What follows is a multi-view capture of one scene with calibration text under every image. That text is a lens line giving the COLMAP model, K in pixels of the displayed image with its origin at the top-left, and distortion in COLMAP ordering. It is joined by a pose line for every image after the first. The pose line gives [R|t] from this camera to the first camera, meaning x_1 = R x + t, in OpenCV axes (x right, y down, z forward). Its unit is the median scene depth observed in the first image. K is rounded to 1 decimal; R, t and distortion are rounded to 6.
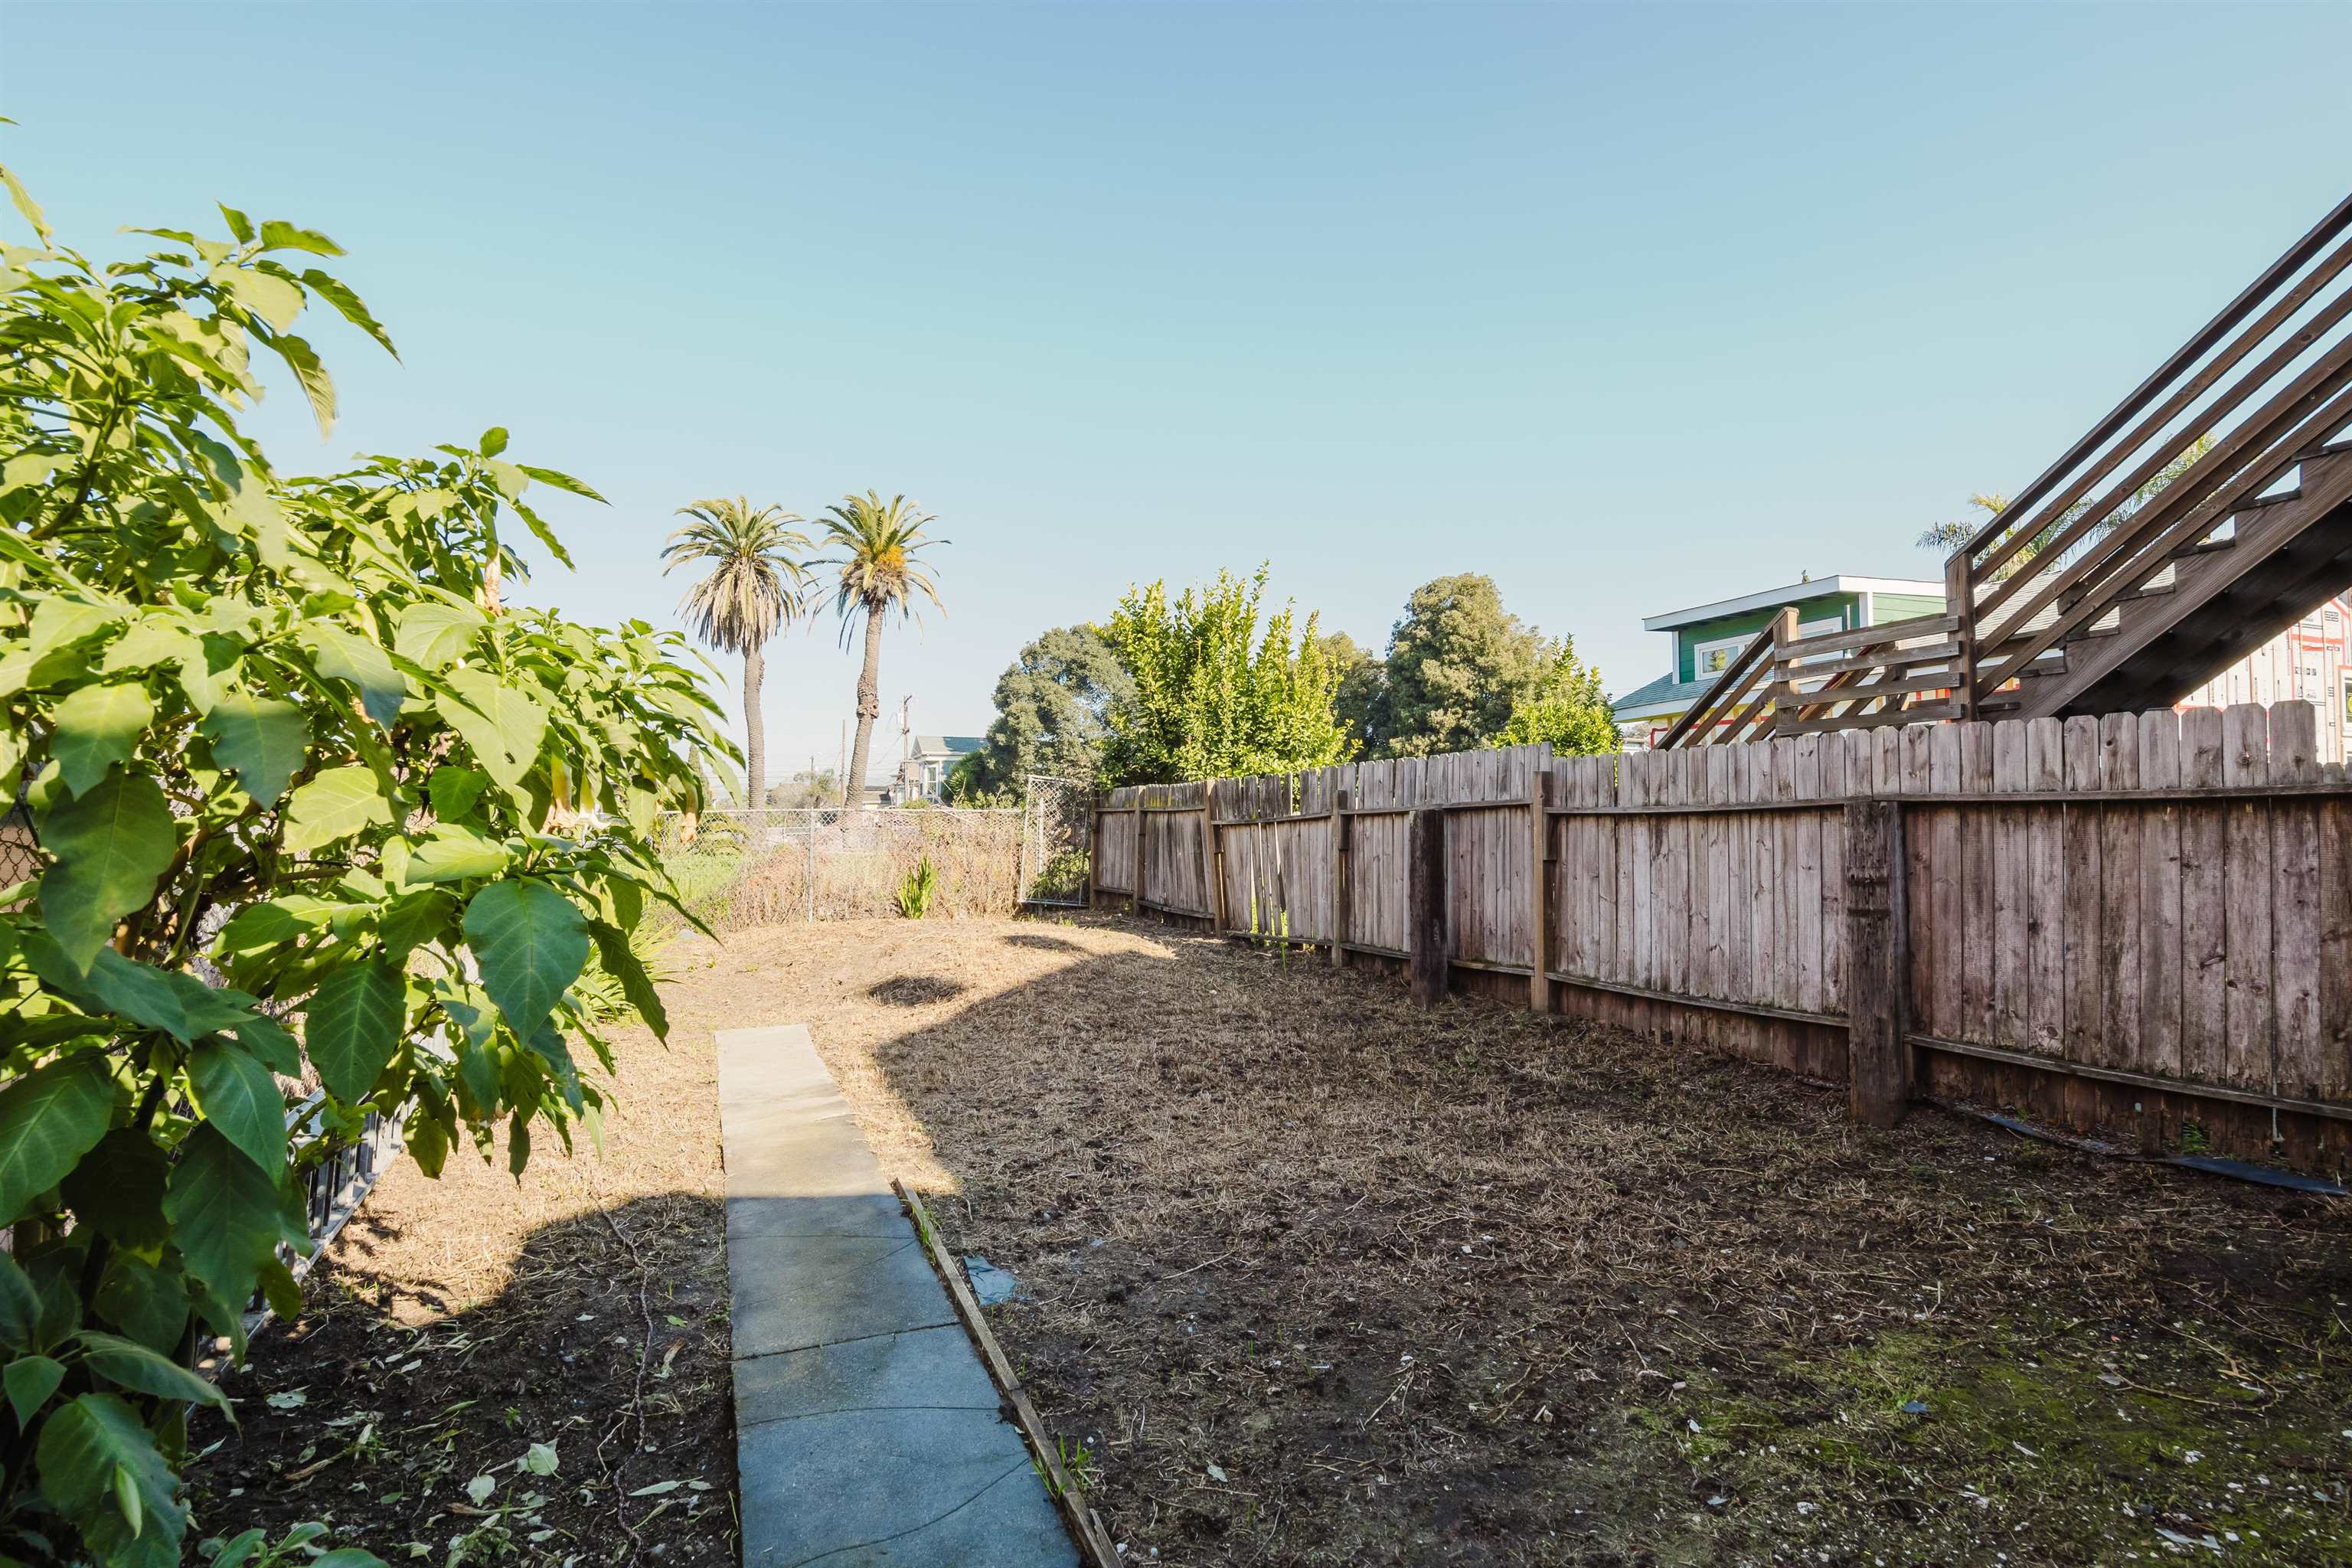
lens RADIAL K [[1128.9, 0, 1253.9], [0, 1128.9, 738.6], [0, 0, 1]] dist [-0.034965, 0.004012]
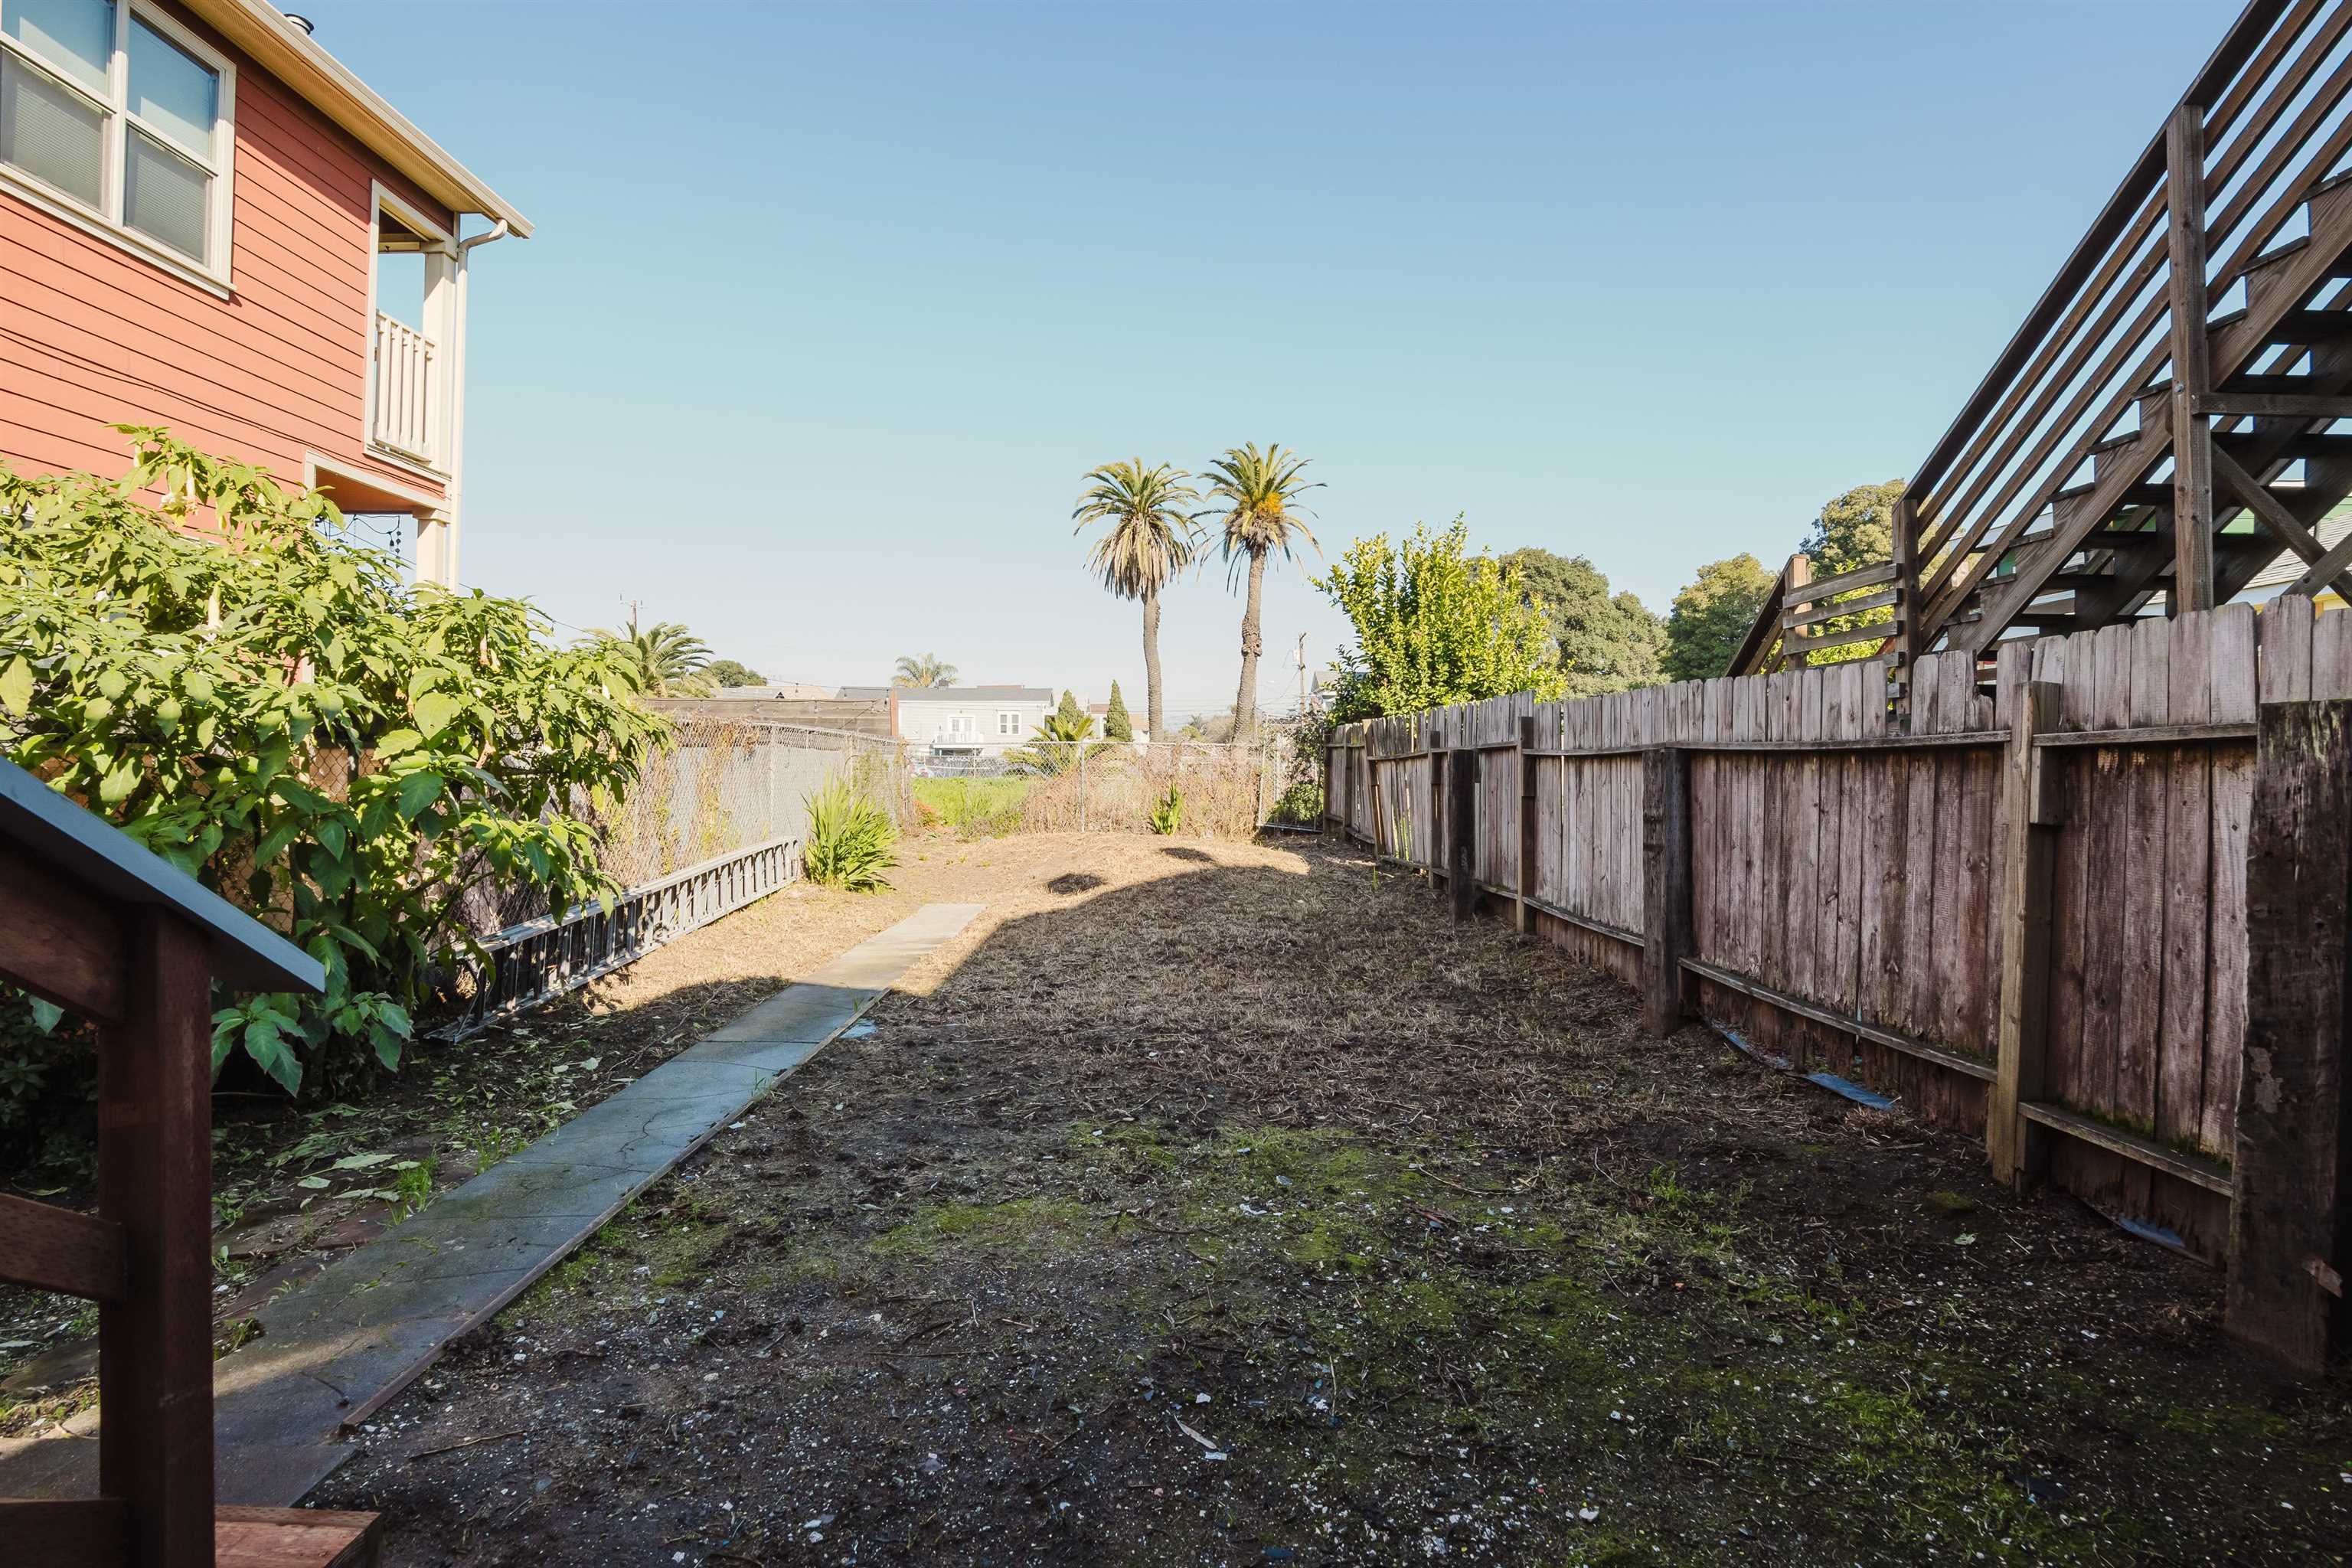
lens RADIAL K [[1128.9, 0, 1195.8], [0, 1128.9, 716.2], [0, 0, 1]] dist [-0.034965, 0.004012]
pose [[0.922102, 0.003120, -0.386934, 0.316275], [0.011612, 0.999294, 0.035729, -0.011915], [0.386772, -0.037439, 0.921415, -0.117964]]
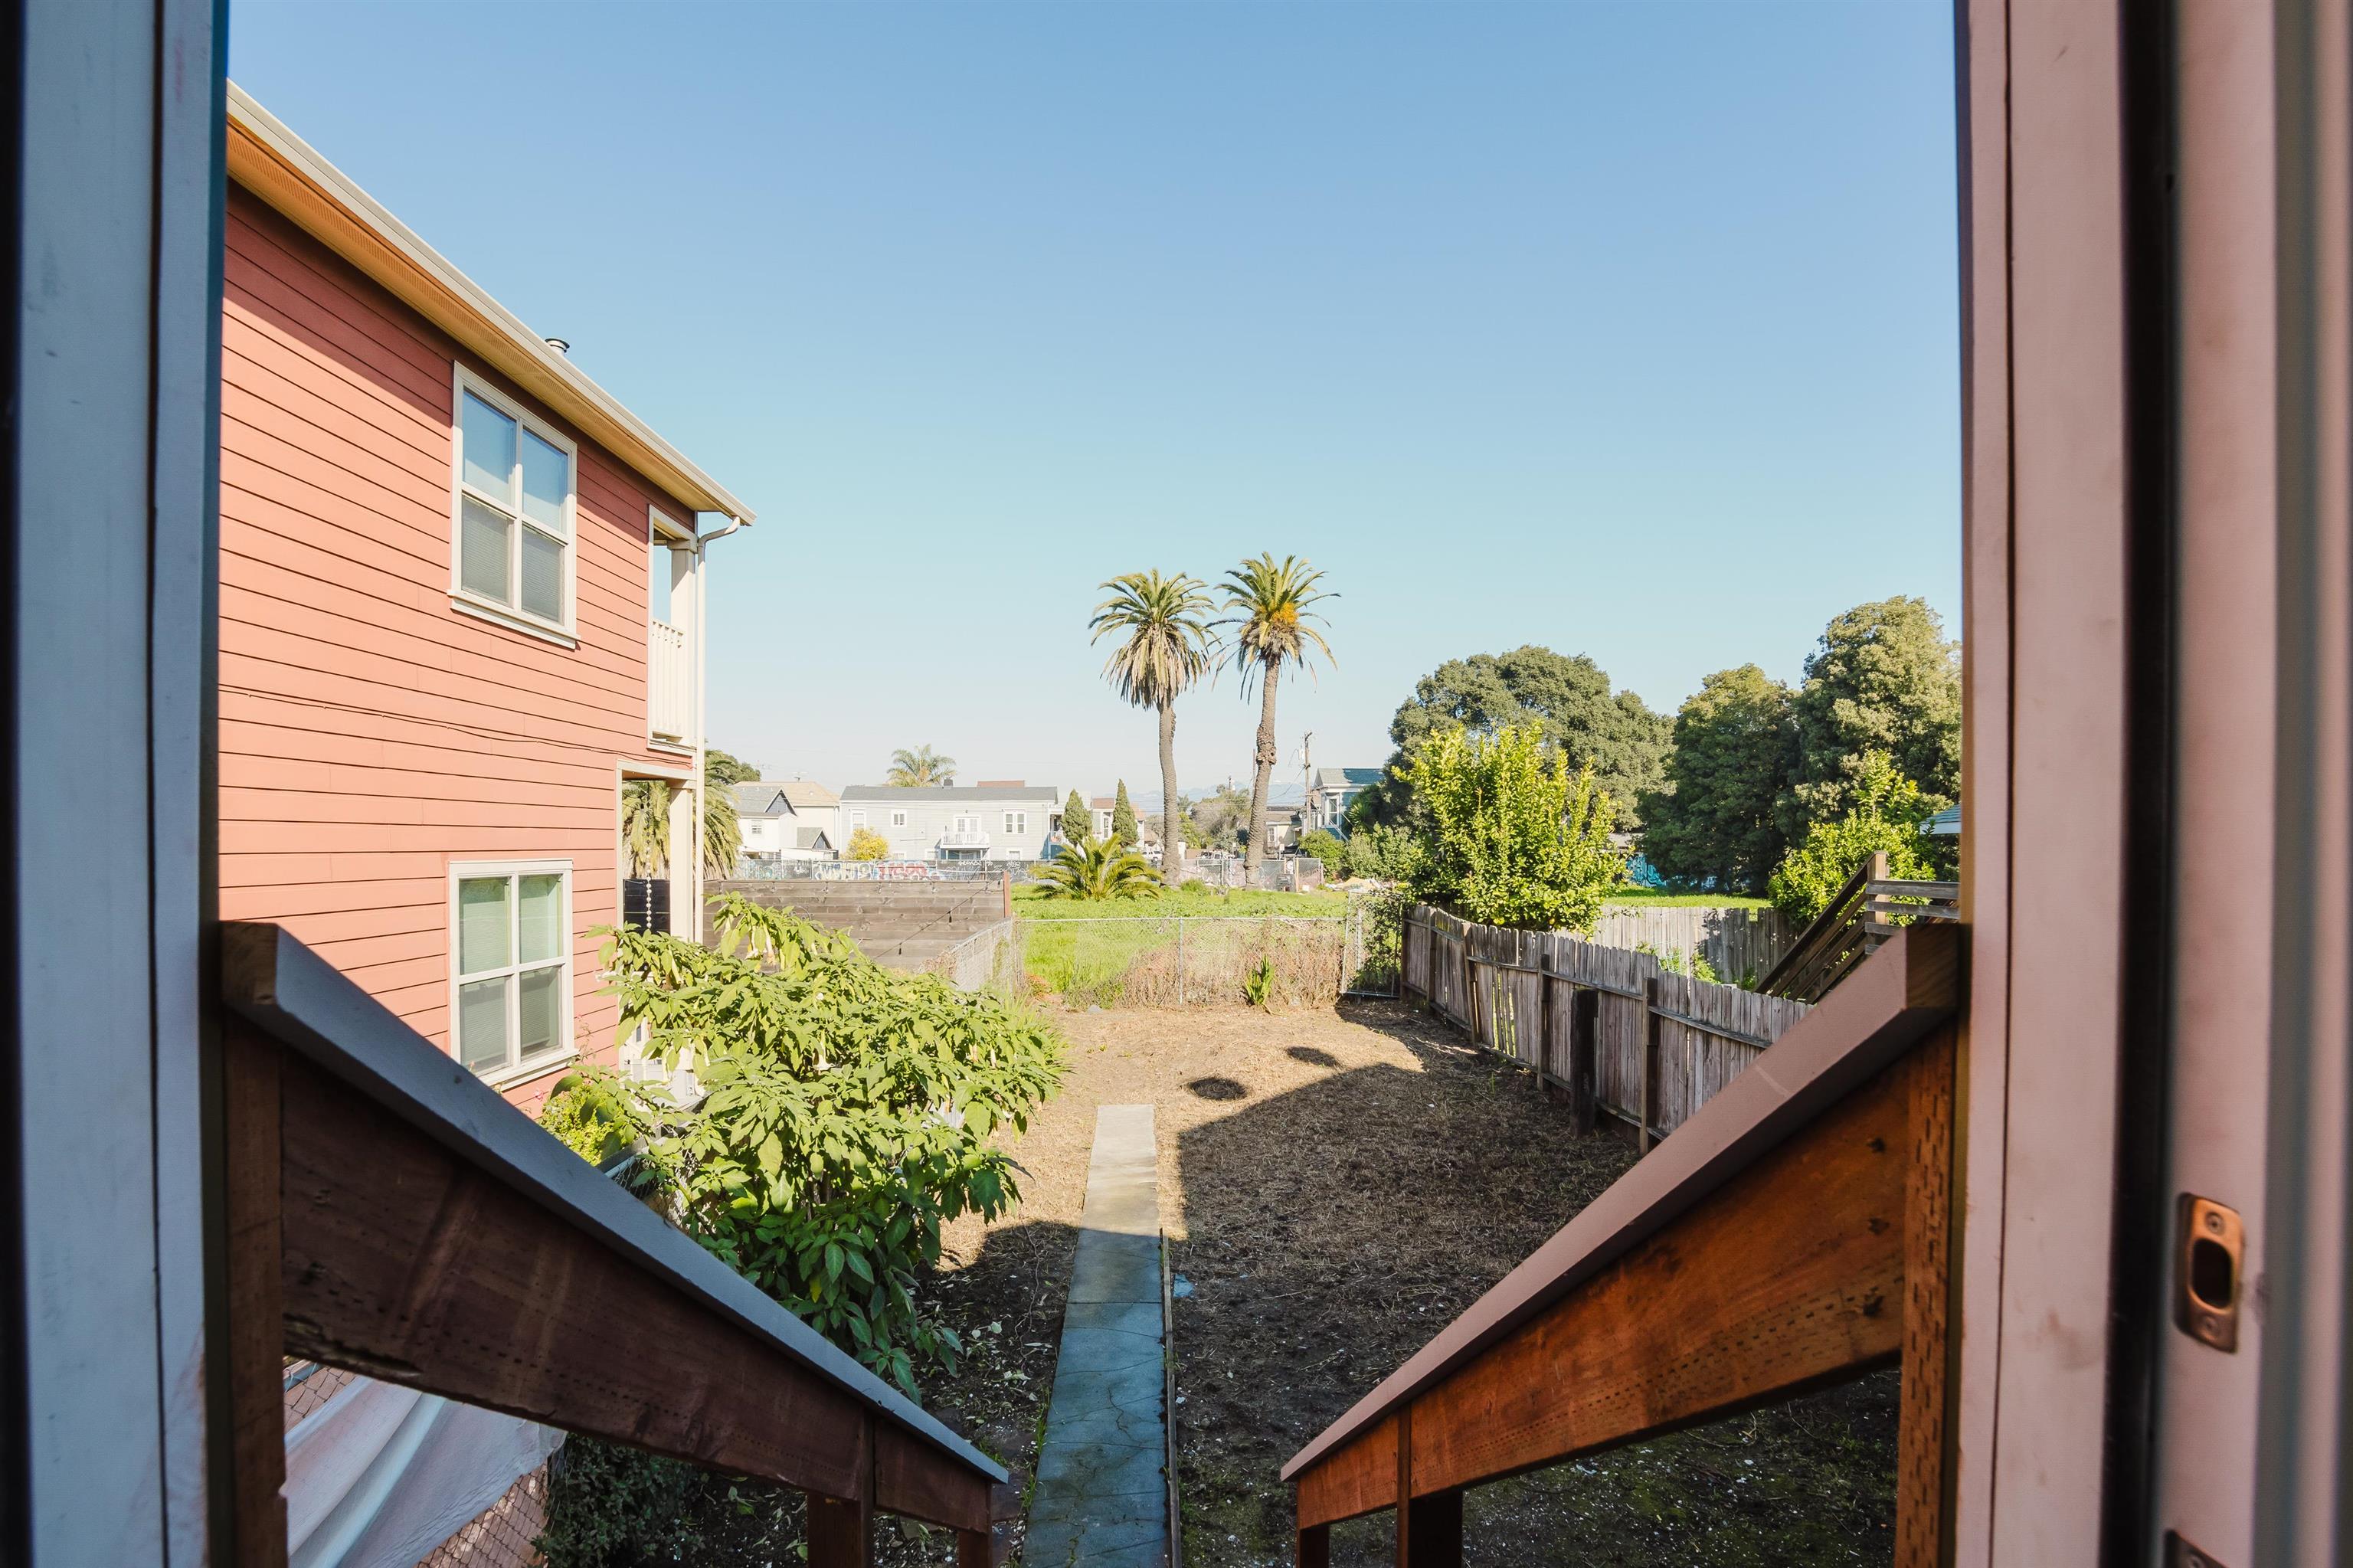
lens RADIAL K [[1129.4, 0, 1229.4], [0, 1129.4, 840.8], [0, 0, 1]] dist [-0.034965, 0.004012]
pose [[0.932357, 0.012295, -0.361330, 0.221941], [0.010607, 0.998061, 0.061331, -0.178269], [0.361384, -0.061014, 0.930419, -0.327642]]
